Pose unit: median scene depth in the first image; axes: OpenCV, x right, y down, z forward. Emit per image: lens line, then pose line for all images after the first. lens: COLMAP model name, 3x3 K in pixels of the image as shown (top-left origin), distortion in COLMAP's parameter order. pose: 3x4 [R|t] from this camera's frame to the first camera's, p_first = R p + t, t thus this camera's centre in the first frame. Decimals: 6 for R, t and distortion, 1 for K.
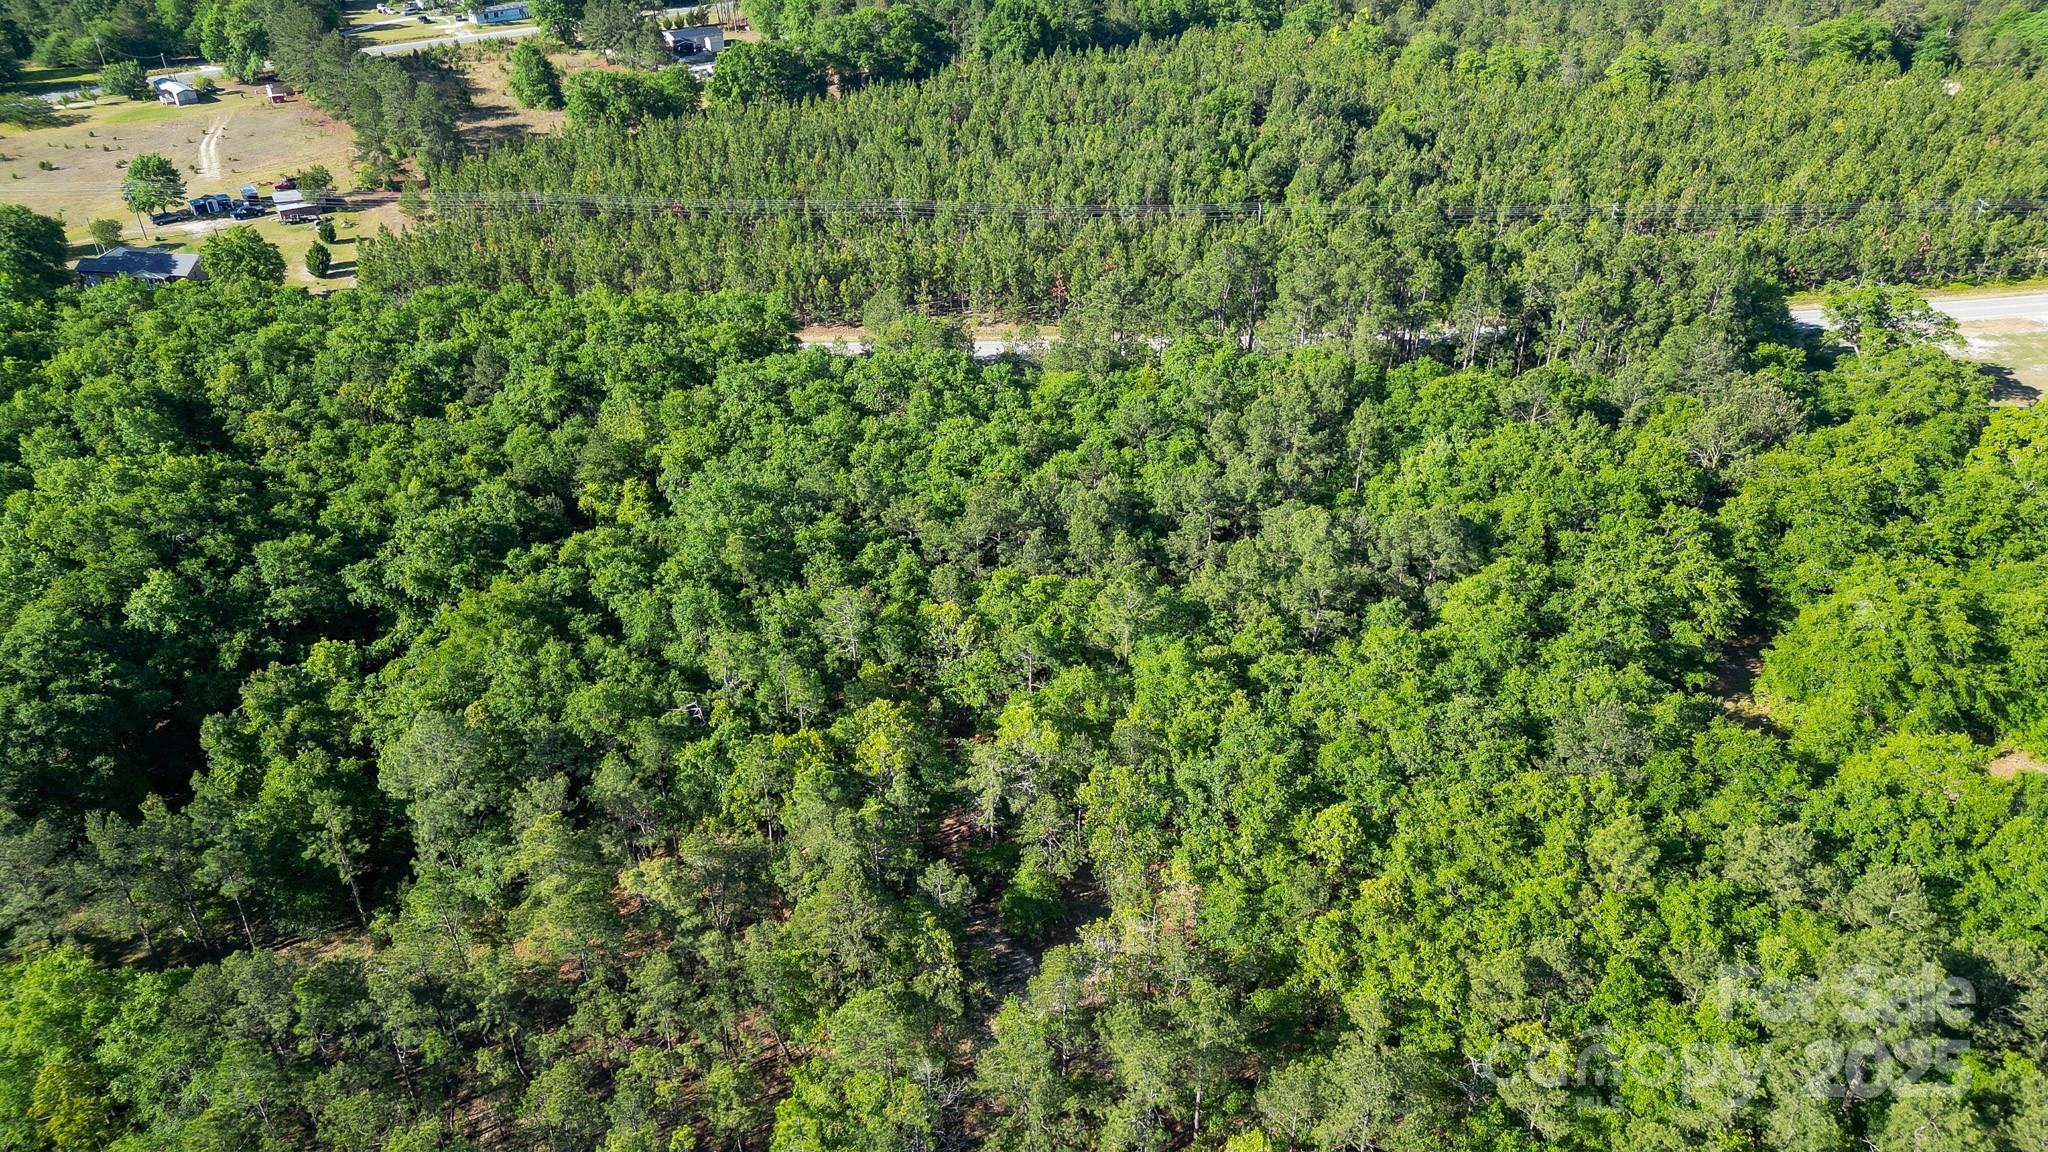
lens RADIAL K [[1384.0, 0, 1023.7], [0, 1384.0, 606.5], [0, 0, 1]] dist [0.066496, -0.070413]
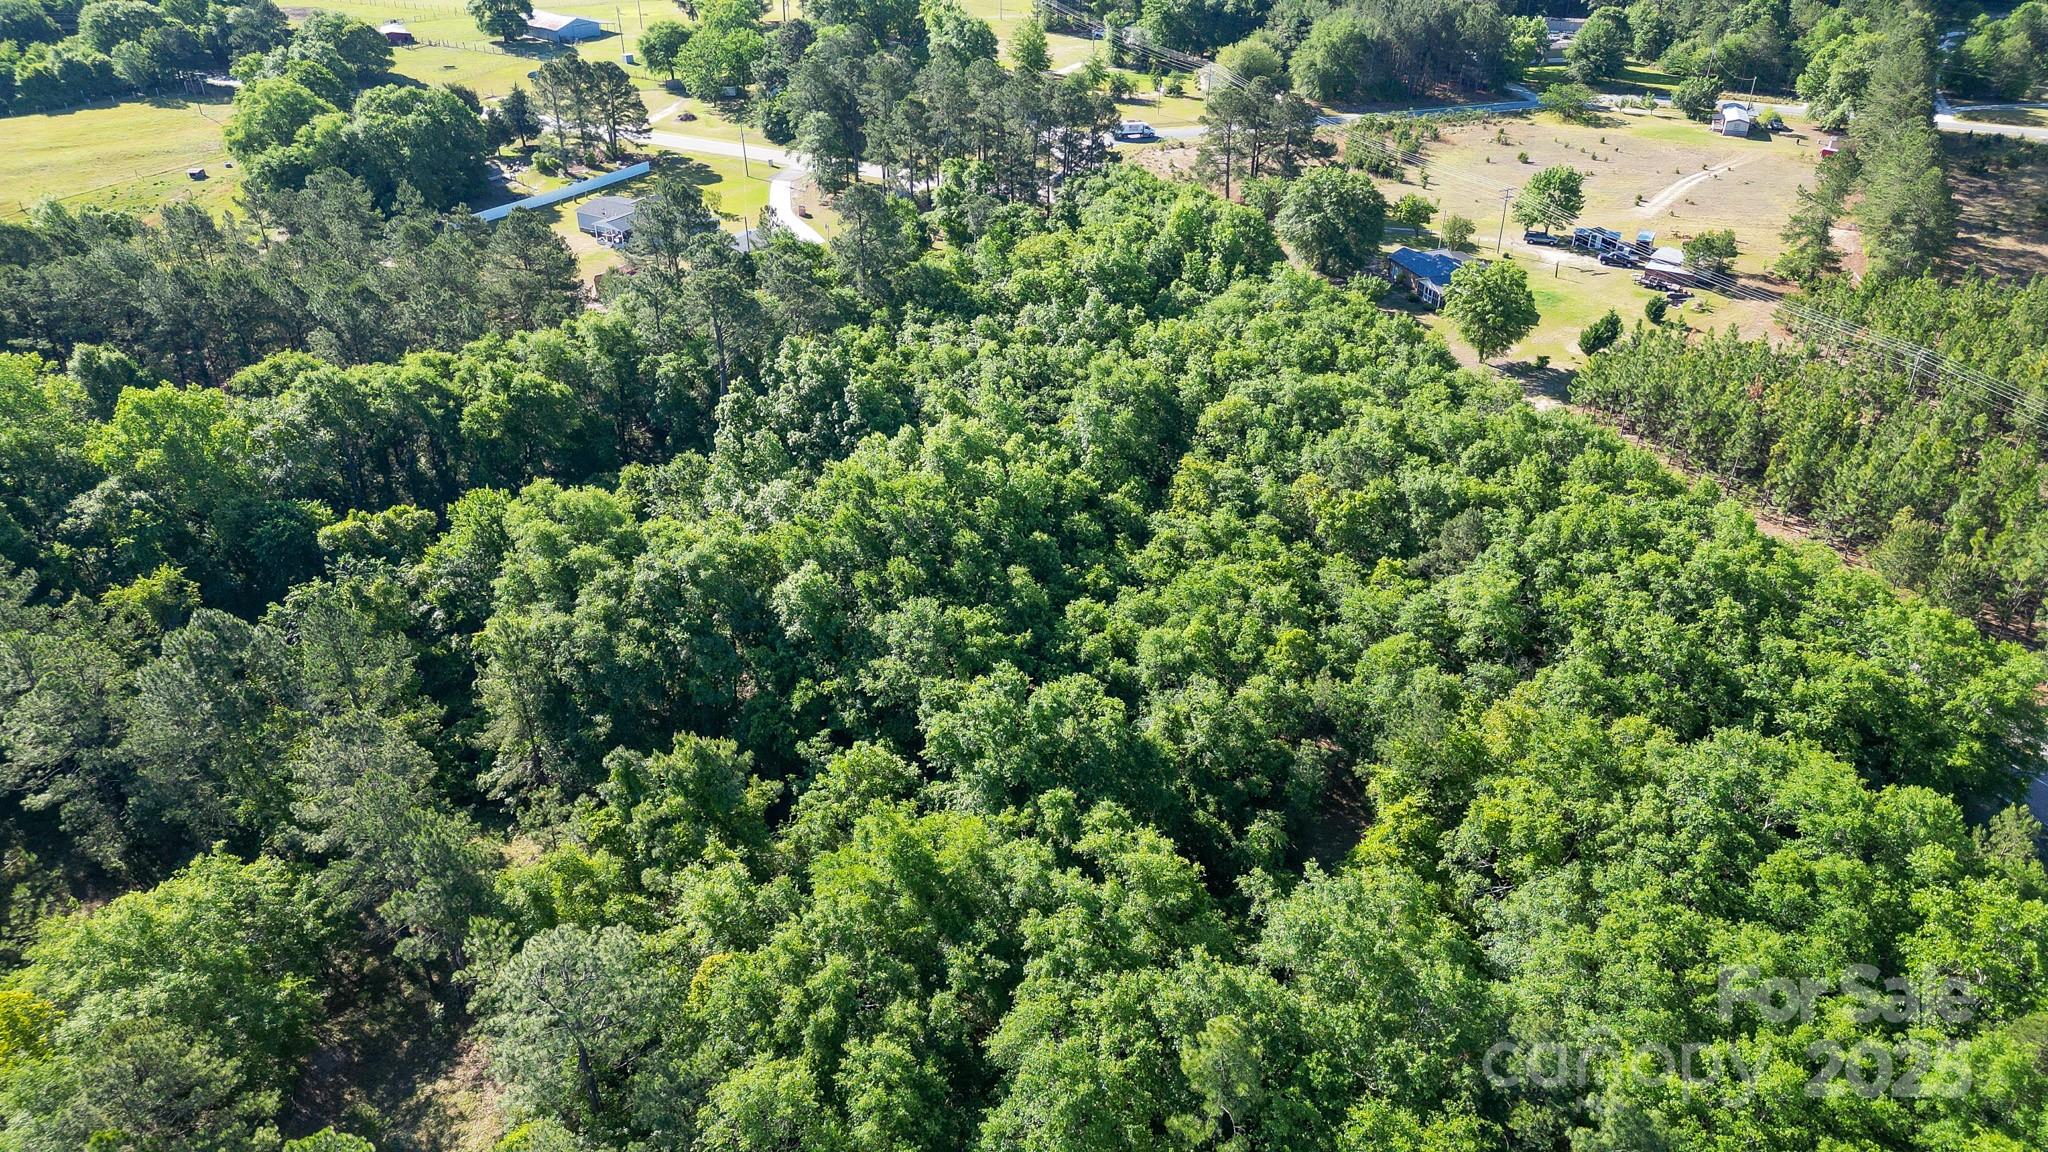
lens RADIAL K [[1439.9, 0, 1024.0], [0, 1439.9, 576.0], [0, 0, 1]] dist [0.072340, -0.058071]
pose [[0.421868, 0.455770, -0.783774, 0.079775], [-0.508040, 0.834834, 0.212009, -0.214798], [0.750948, 0.308749, 0.583739, 0.496953]]
